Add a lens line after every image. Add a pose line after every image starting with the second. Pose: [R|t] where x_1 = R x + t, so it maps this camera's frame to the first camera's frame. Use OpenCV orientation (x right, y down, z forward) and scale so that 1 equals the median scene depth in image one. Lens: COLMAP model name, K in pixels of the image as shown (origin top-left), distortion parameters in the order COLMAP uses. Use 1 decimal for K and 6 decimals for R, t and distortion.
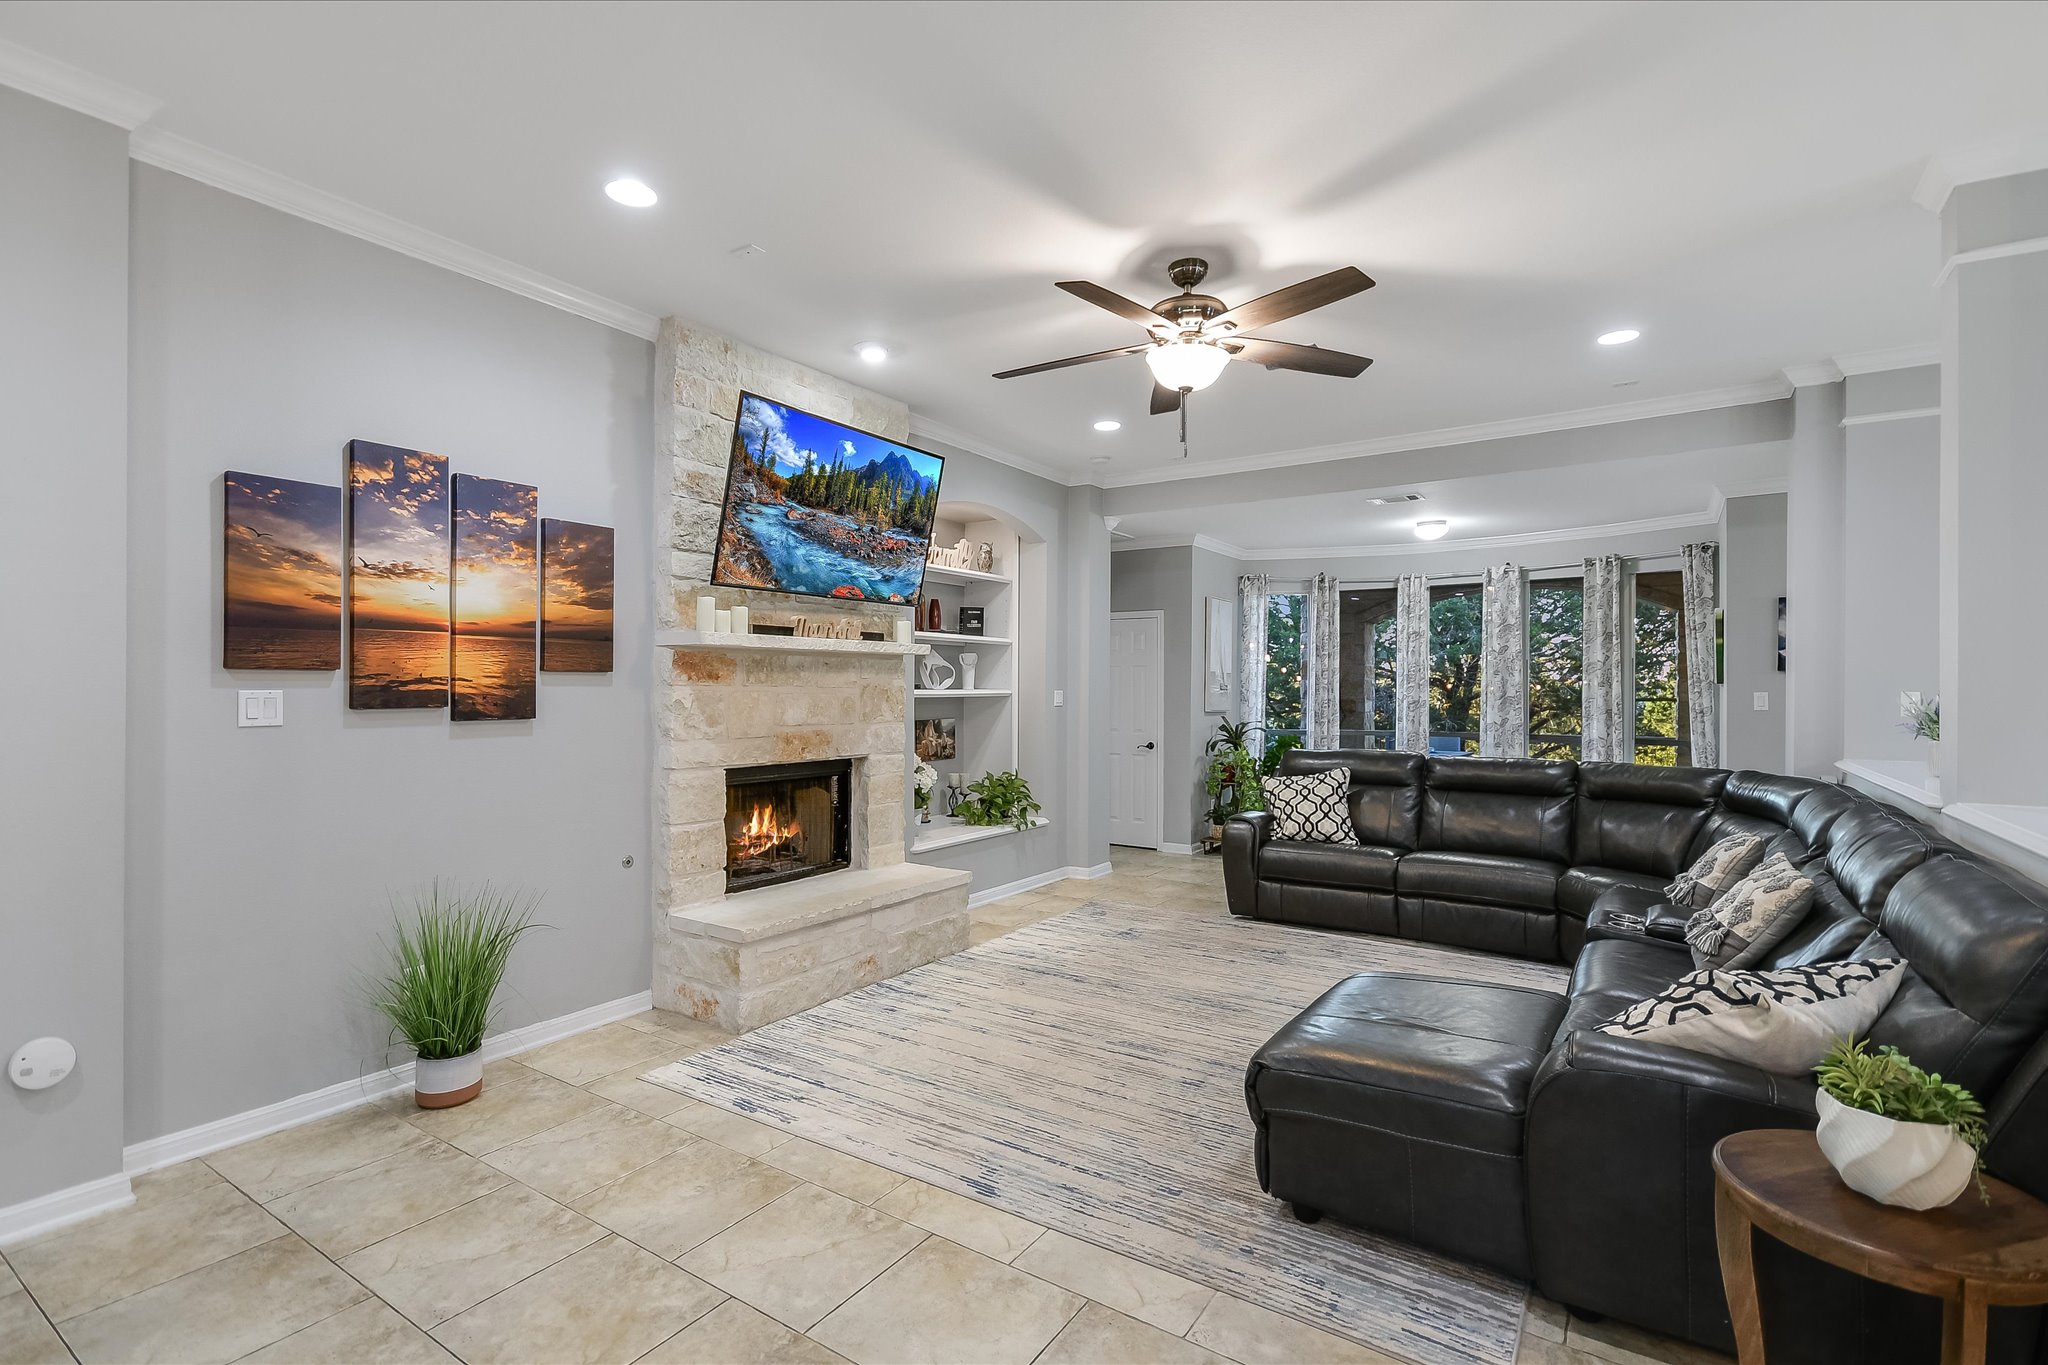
lens RADIAL K [[961.4, 0, 989.9], [0, 961.4, 681.7], [0, 0, 1]] dist [0.001162, 0.000332]
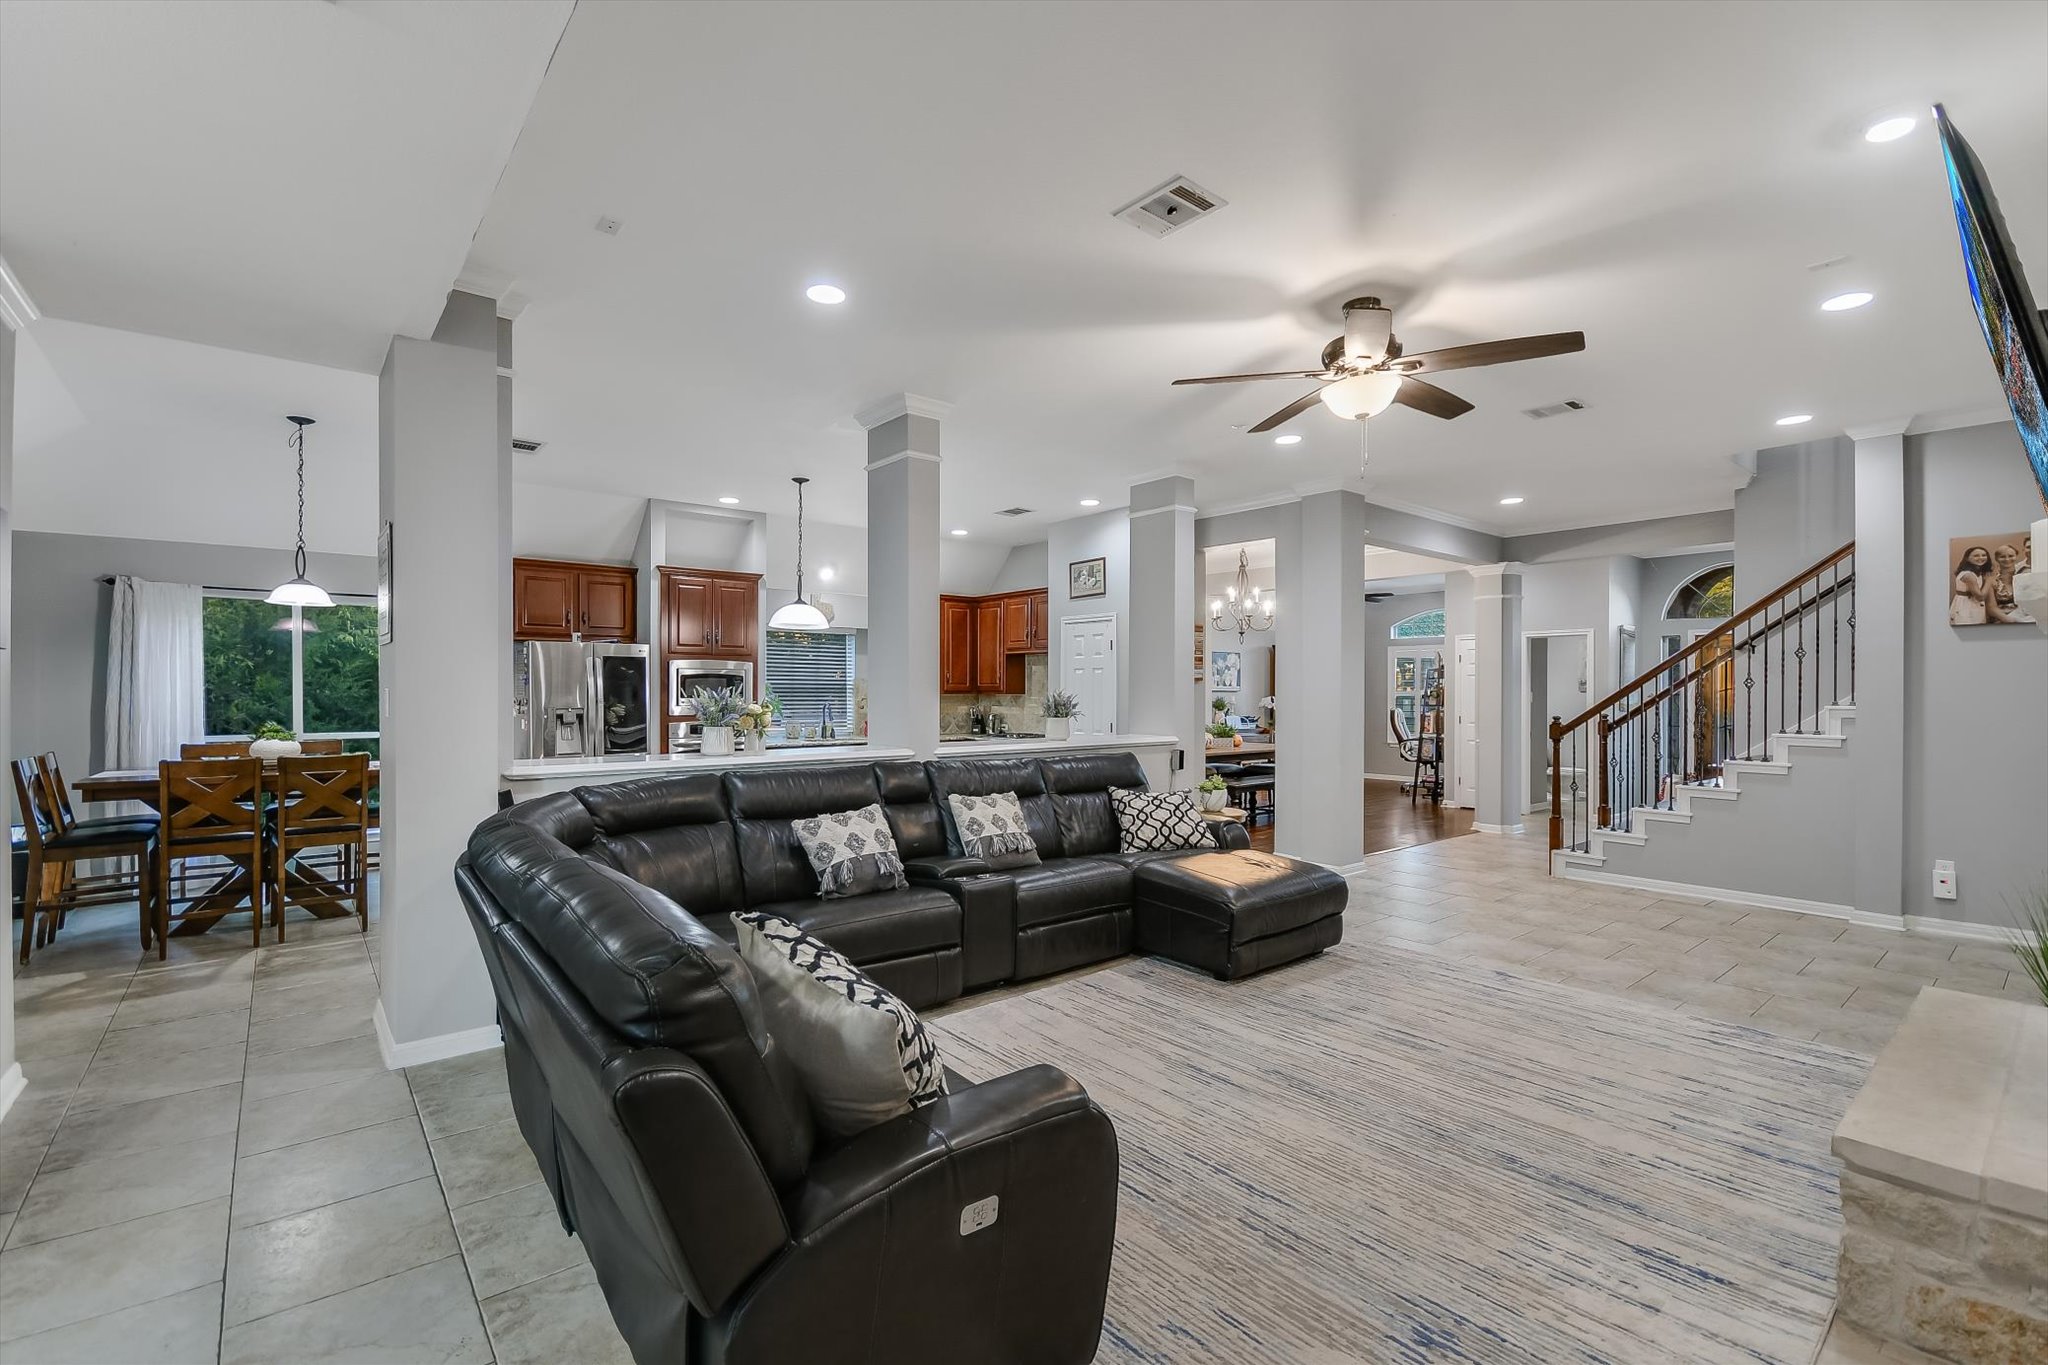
lens RADIAL K [[885.4, 0, 986.6], [0, 885.4, 690.9], [0, 0, 1]] dist [-0.009506, -0.000483]
pose [[-0.955645, -0.007088, 0.294436, 0.256340], [-0.007587, 0.999971, -0.000555, 0.009771], [-0.294423, -0.002764, -0.955671, 1.699304]]
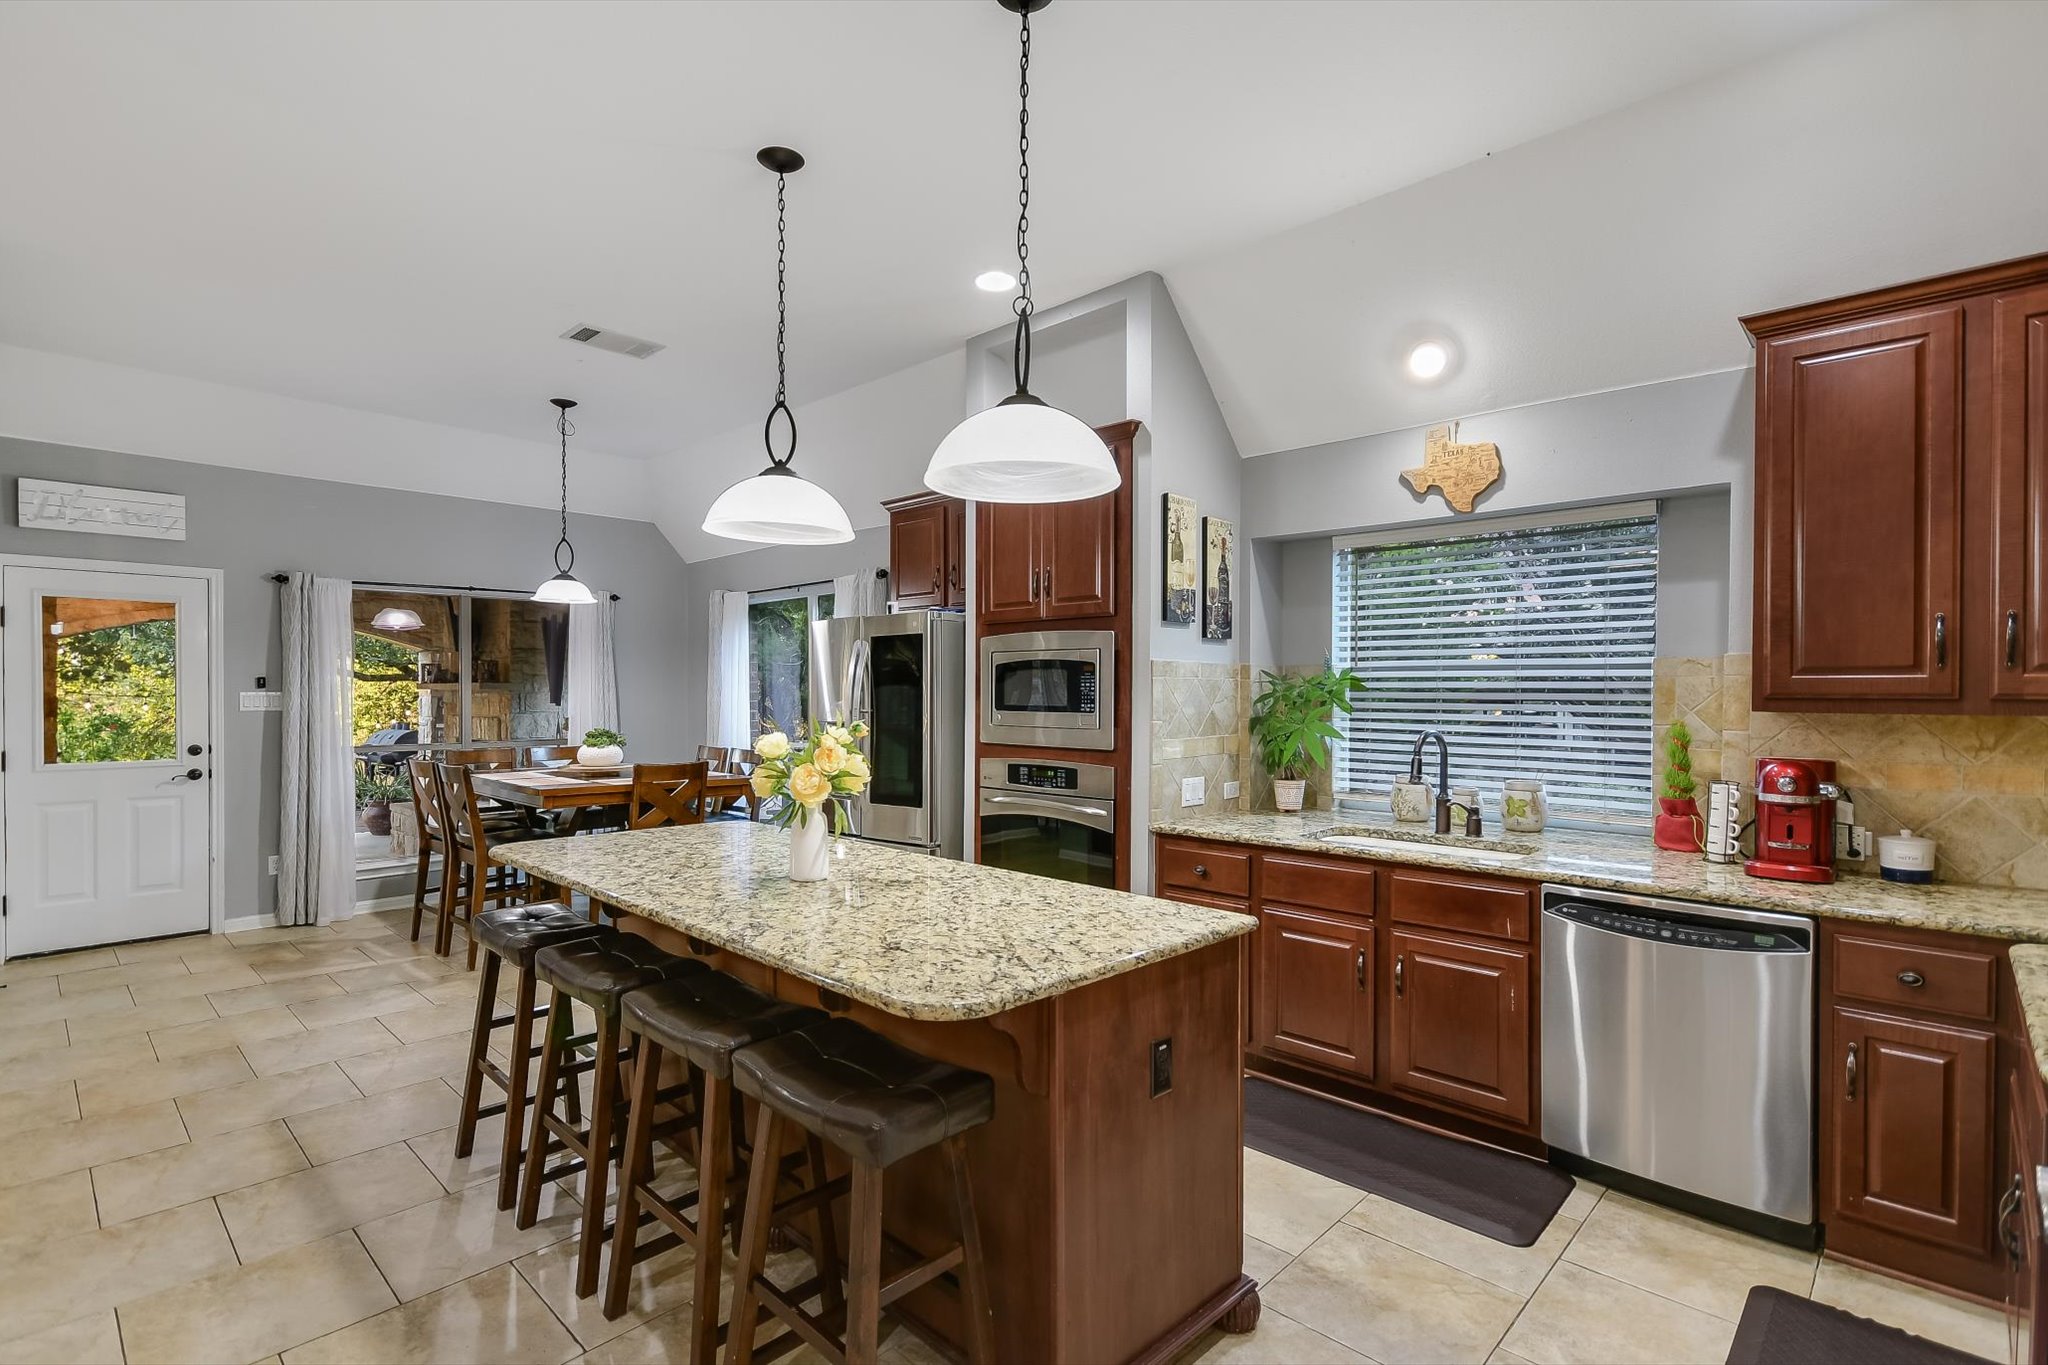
lens RADIAL K [[953.0, 0, 1022.6], [0, 953.0, 695.2], [0, 0, 1]] dist [0.002068, 0.000136]
pose [[0.154593, -0.002658, 0.987975, 0.398784], [-0.007197, 0.999967, 0.003816, 0.008826], [-0.987952, -0.007700, 0.154568, 0.065663]]
